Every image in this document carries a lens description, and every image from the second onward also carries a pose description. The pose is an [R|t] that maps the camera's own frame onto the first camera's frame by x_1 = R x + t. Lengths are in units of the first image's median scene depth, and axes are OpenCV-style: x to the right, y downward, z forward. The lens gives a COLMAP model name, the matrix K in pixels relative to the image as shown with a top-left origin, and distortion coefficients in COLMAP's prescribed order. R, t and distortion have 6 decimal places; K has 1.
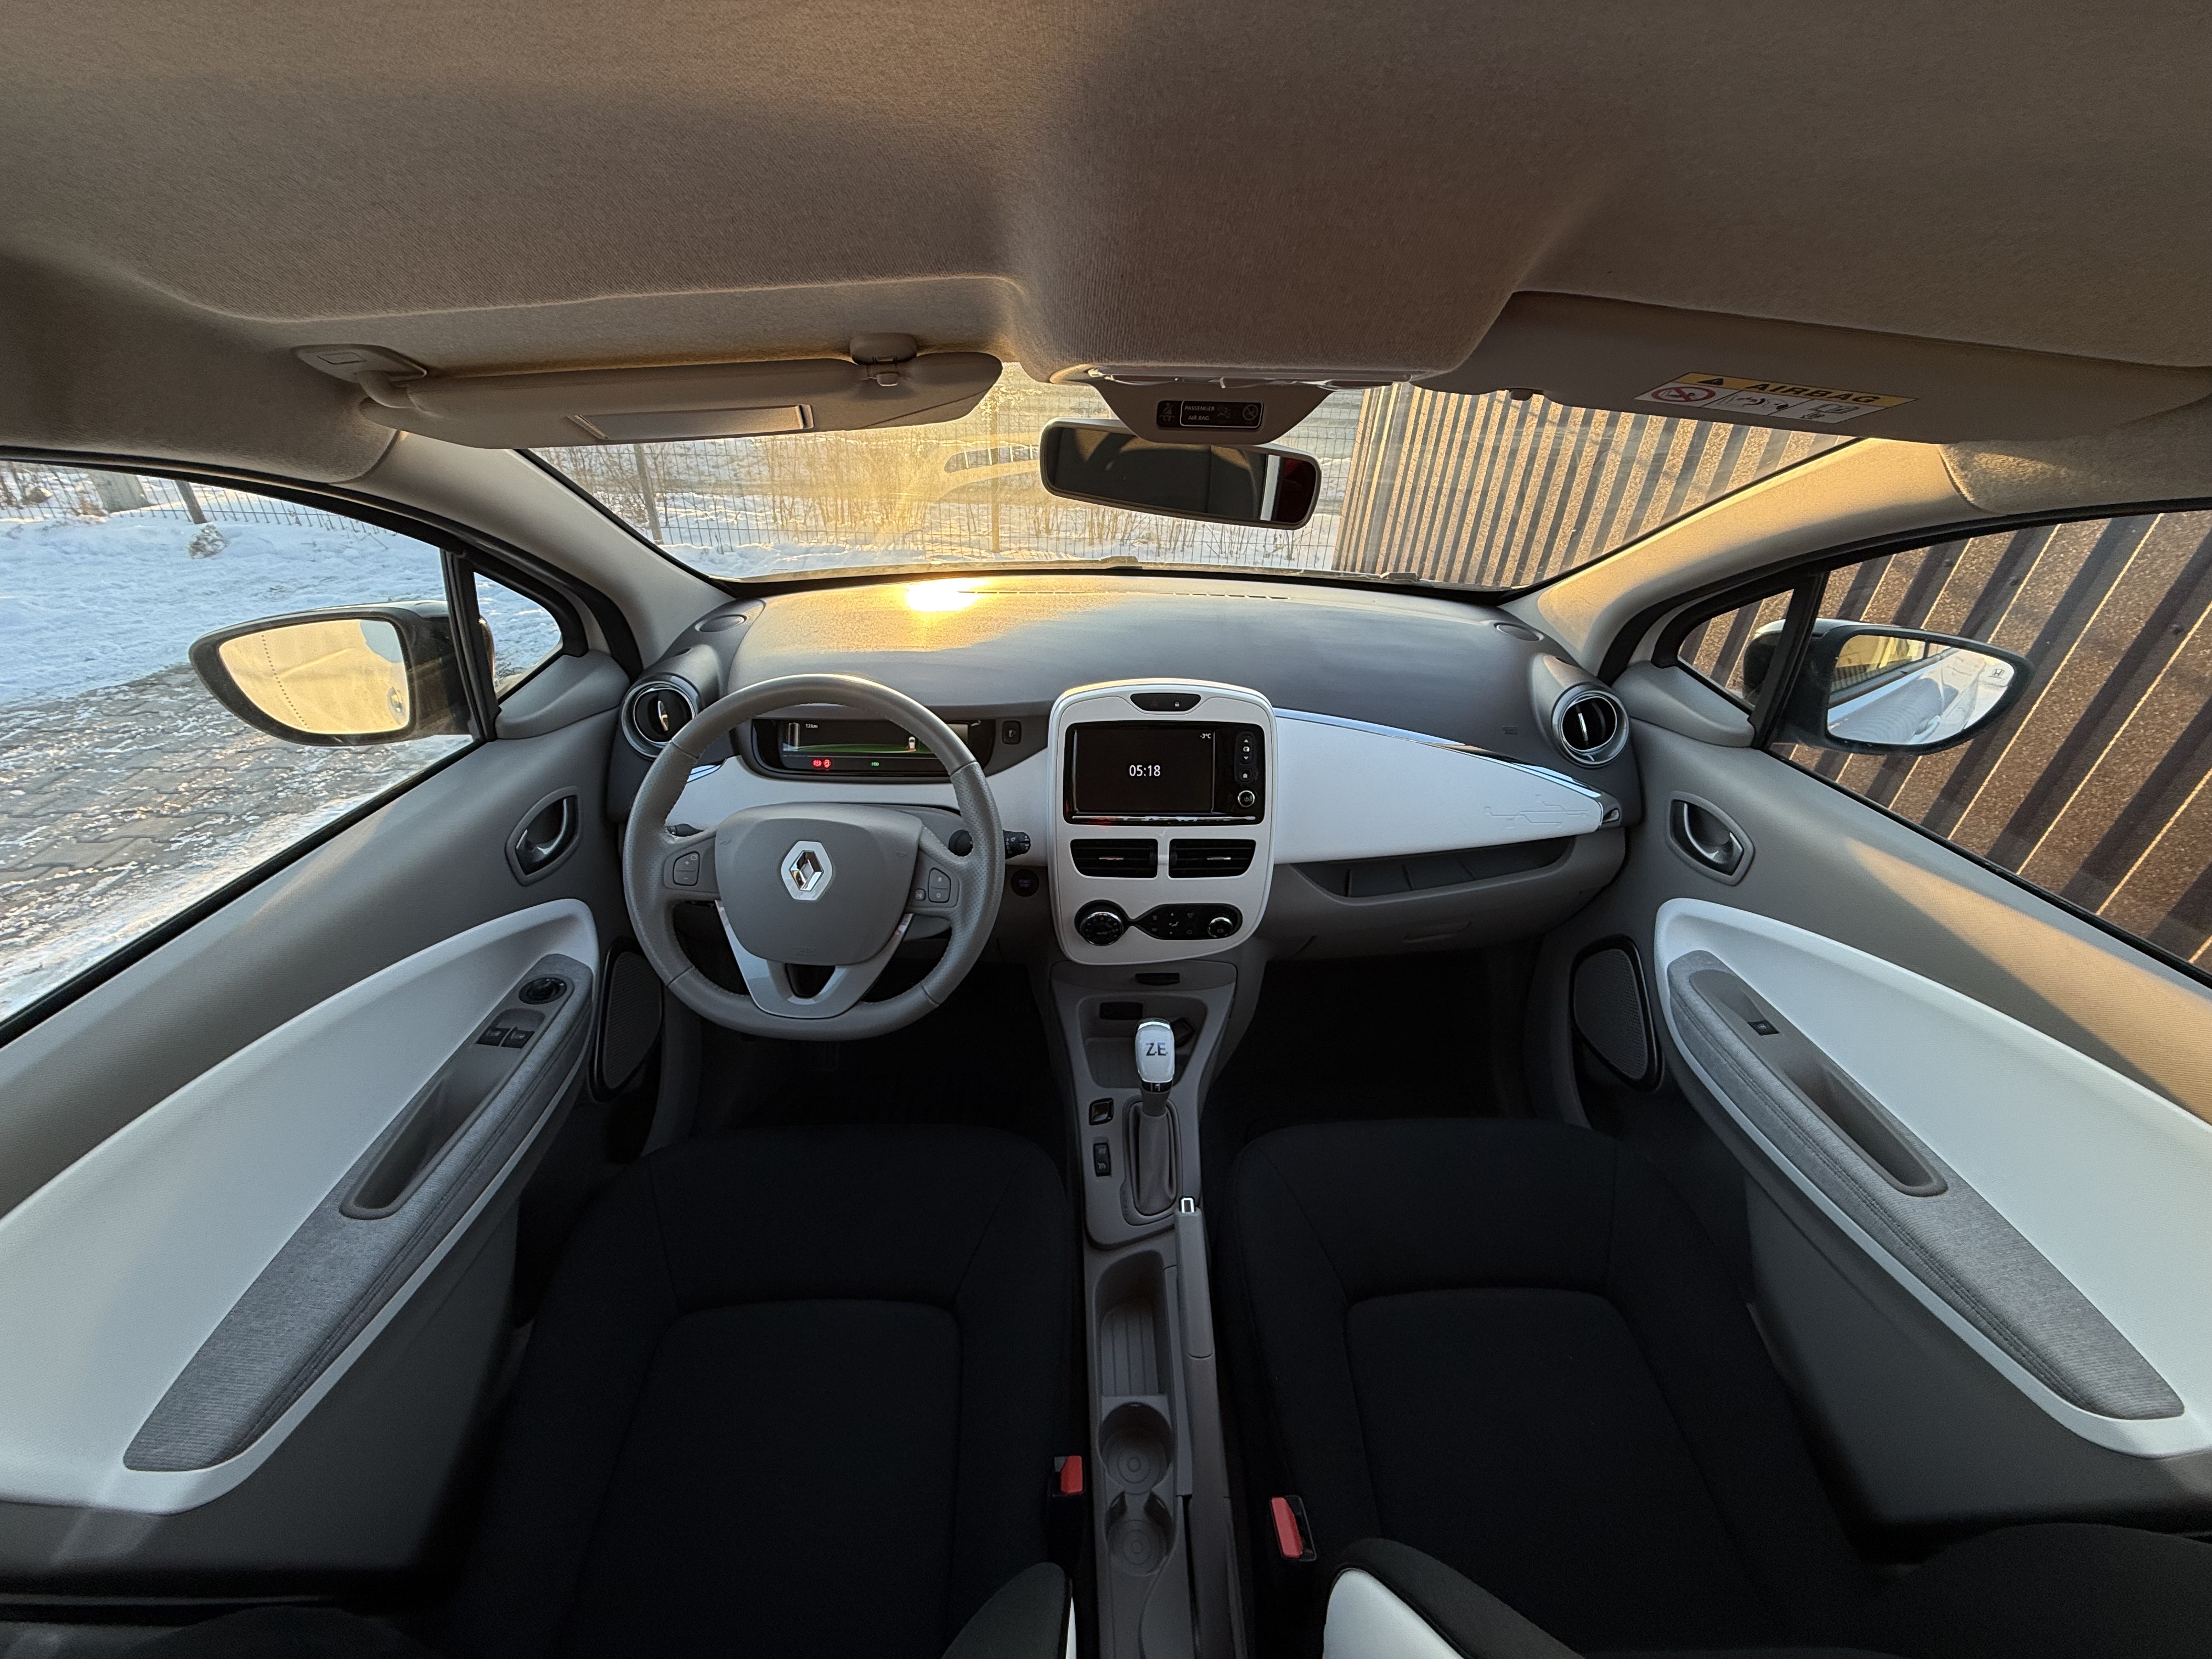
lens RADIAL K [[856.5, 0, 1106.0], [0, 856.5, 829.5], [0, 0, 1]] dist [0.002981, 0.000199]
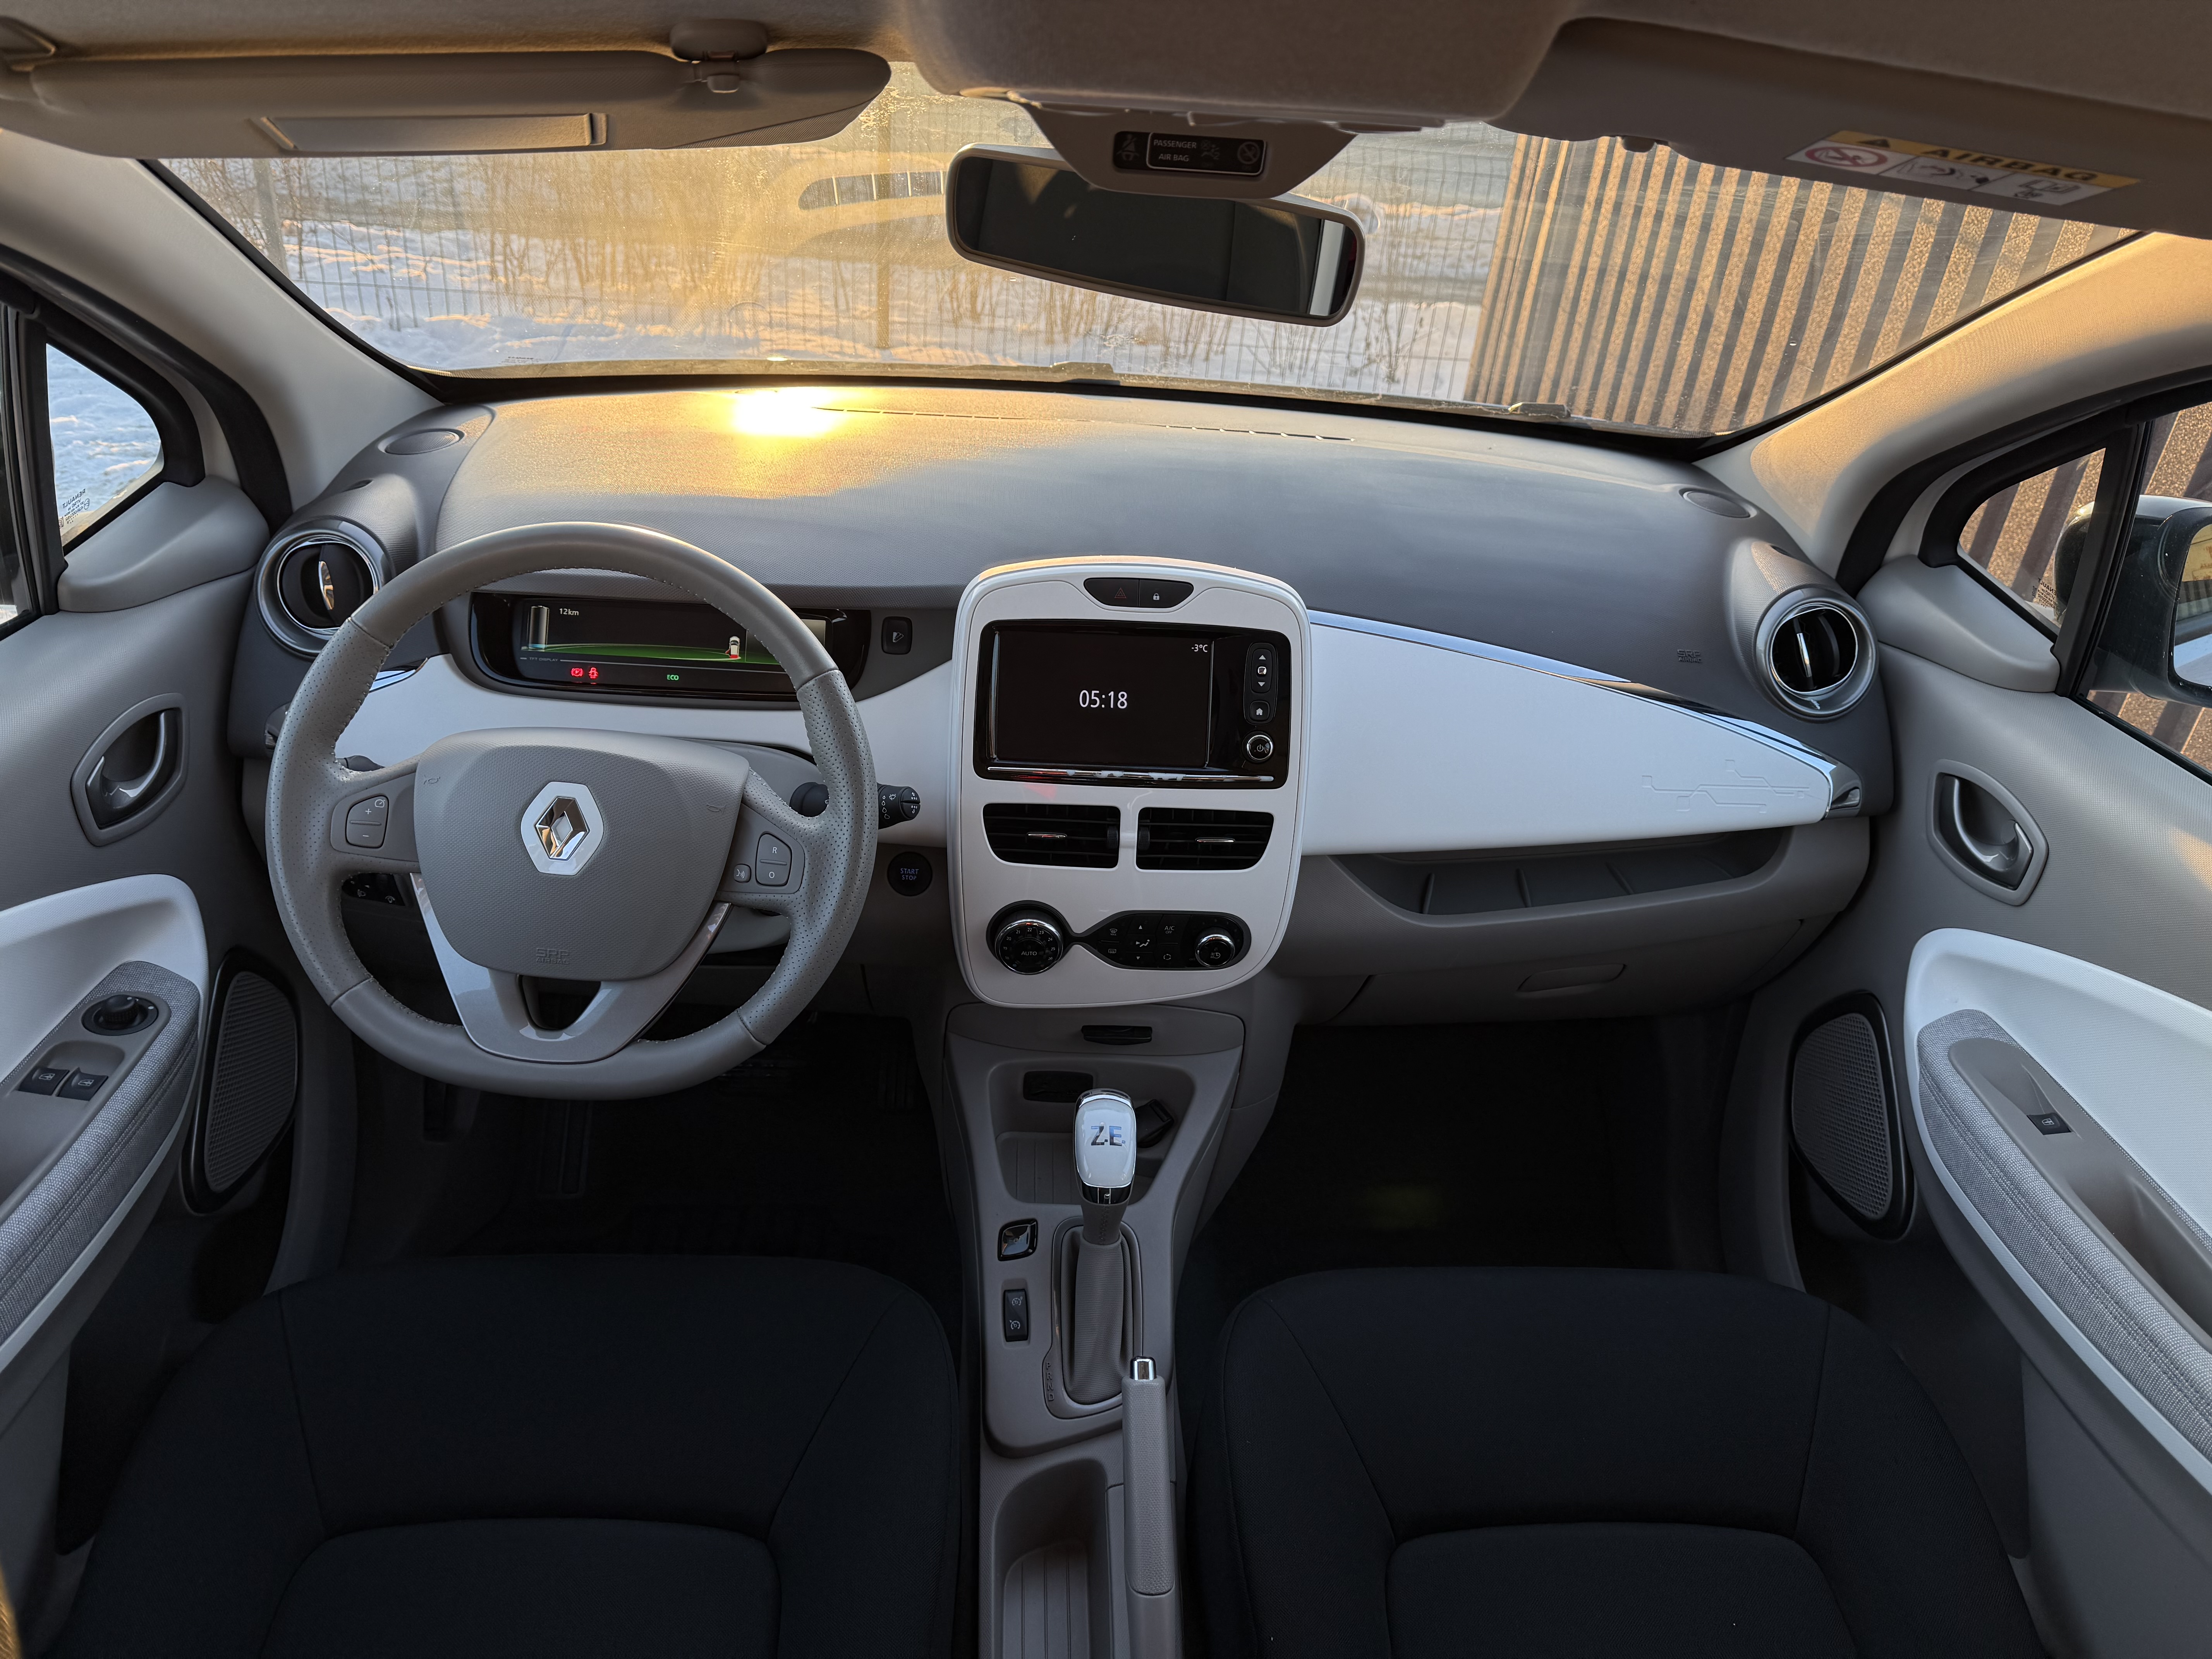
lens RADIAL K [[1501.2, 0, 1102.2], [0, 1501.2, 812.1], [0, 0, 1]] dist [0.067463, -0.092430]
pose [[0.999187, 0.030746, 0.026095, 0.018026], [-0.030209, 0.999329, -0.020729, 0.038246], [-0.026715, 0.019924, 0.999445, -0.108439]]
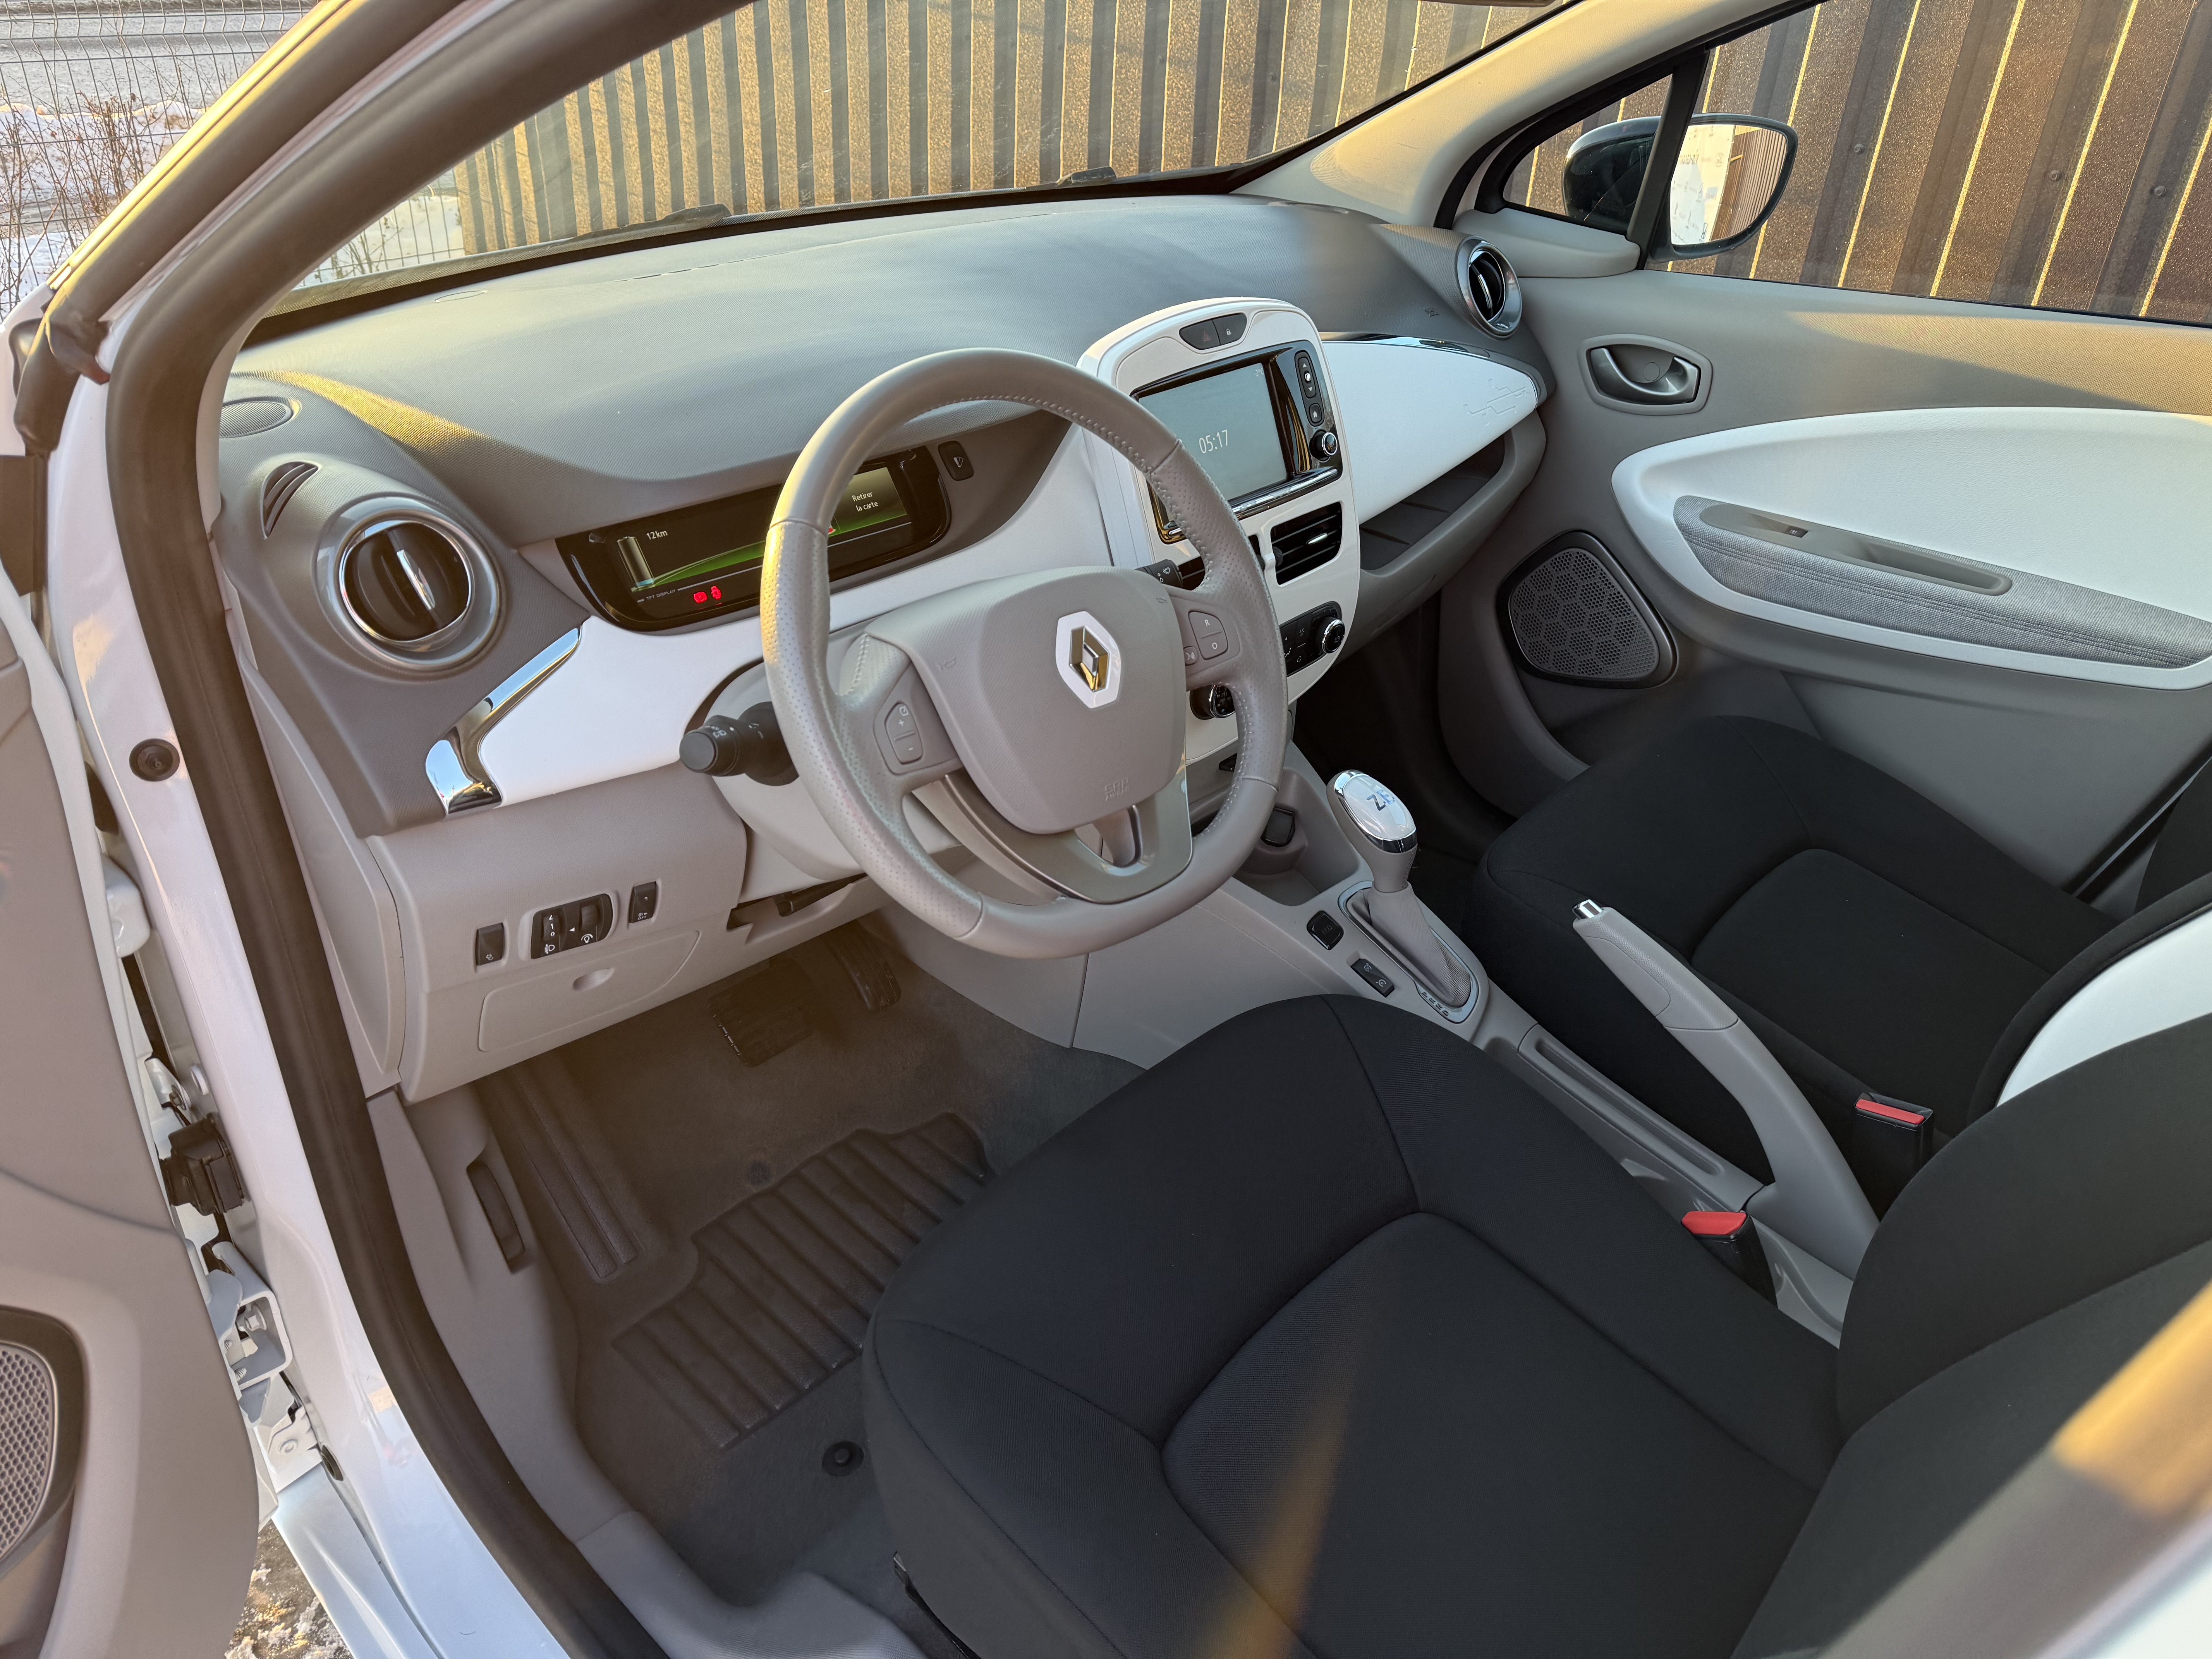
lens RADIAL K [[1501.2, 0, 1102.2], [0, 1501.2, 812.1], [0, 0, 1]] dist [0.067463, -0.092430]
pose [[0.722332, -0.369765, 0.584389, -0.811931], [0.351838, 0.924003, 0.149763, -0.006374], [-0.595354, 0.097432, 0.797534, 0.124065]]
